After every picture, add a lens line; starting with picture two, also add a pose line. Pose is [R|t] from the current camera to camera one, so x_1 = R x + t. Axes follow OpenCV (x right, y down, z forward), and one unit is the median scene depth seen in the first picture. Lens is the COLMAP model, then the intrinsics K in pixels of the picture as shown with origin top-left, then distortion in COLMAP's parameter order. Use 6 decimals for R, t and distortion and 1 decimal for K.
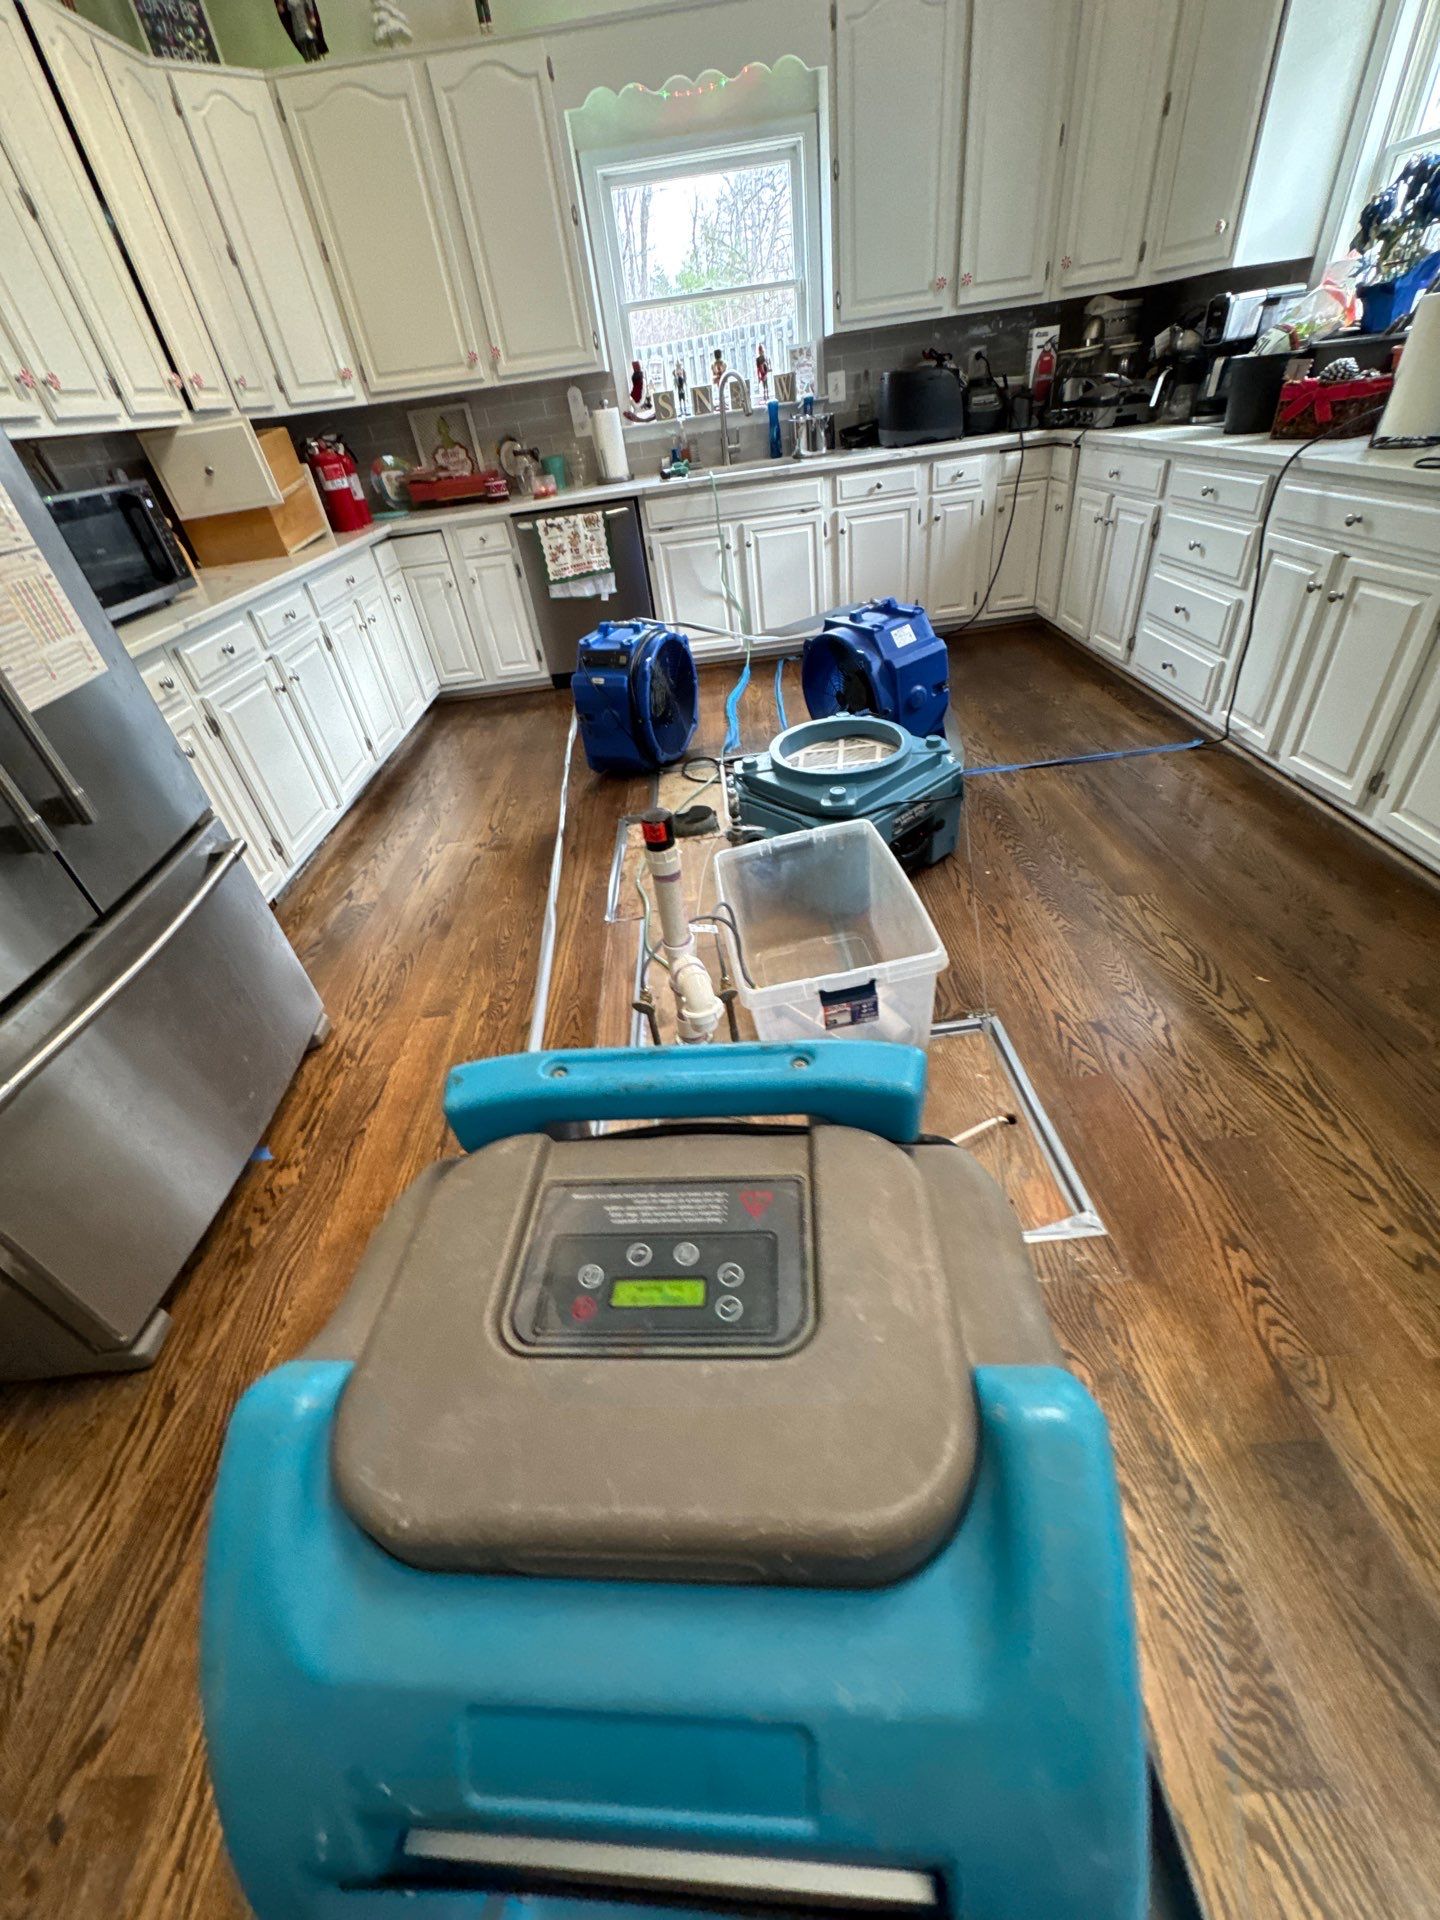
lens RADIAL K [[762.5, 0, 718.8], [0, 762.5, 945.3], [0, 0, 1]] dist [0.019636, -0.000423]
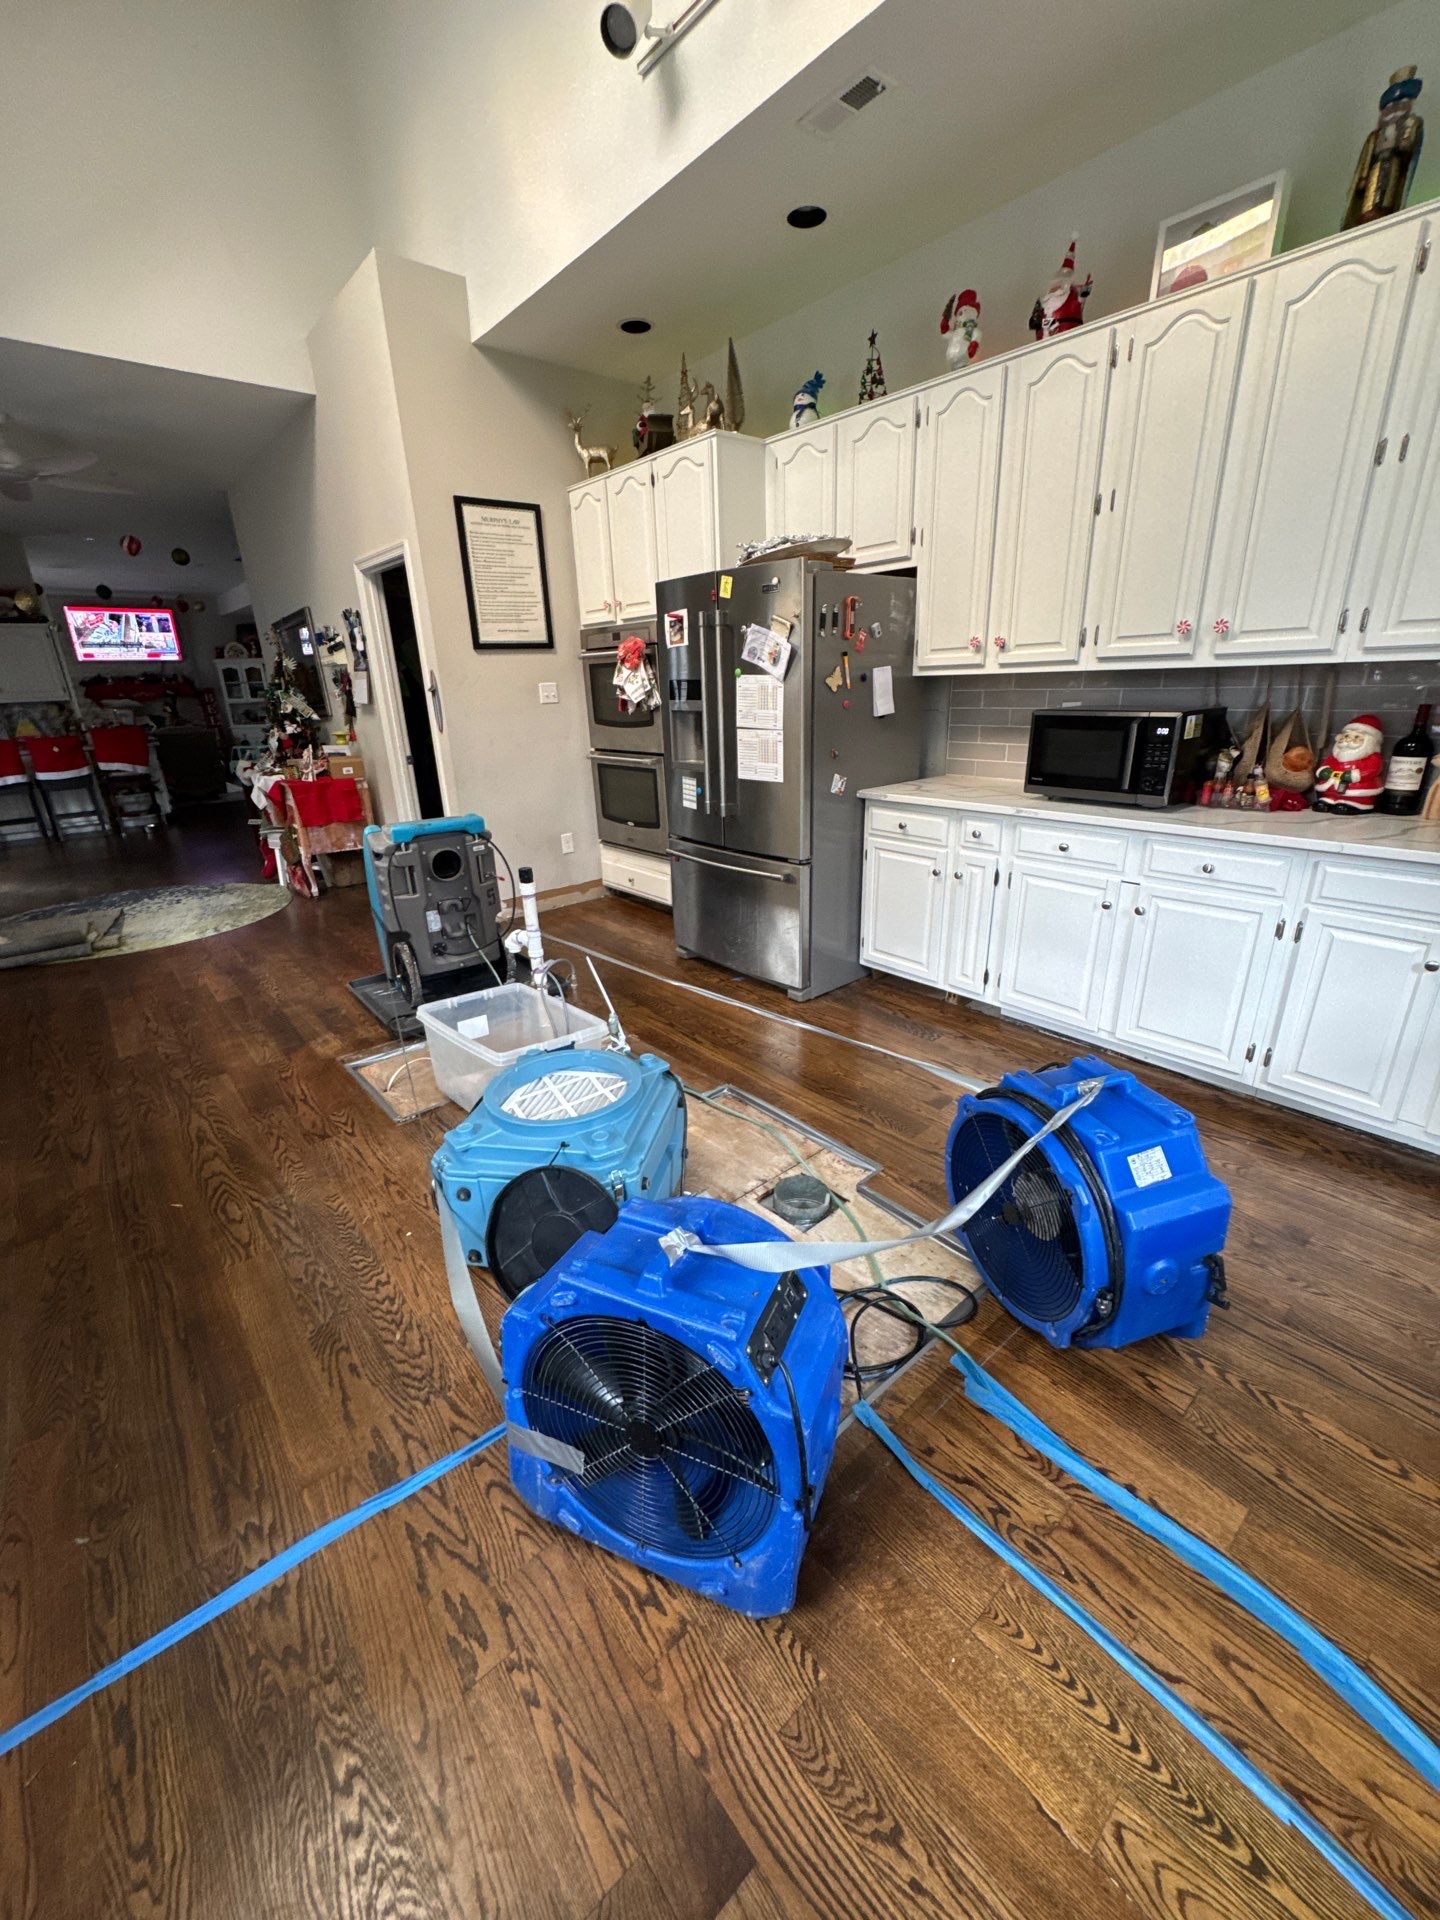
lens RADIAL K [[762.5, 0, 714.9], [0, 762.5, 959.0], [0, 0, 1]] dist [0.019636, -0.000423]
pose [[-0.771195, 0.340505, -0.537880, 0.366013], [-0.275039, 0.583782, 0.763906, -0.857770], [0.574119, 0.737058, -0.356557, 1.044110]]
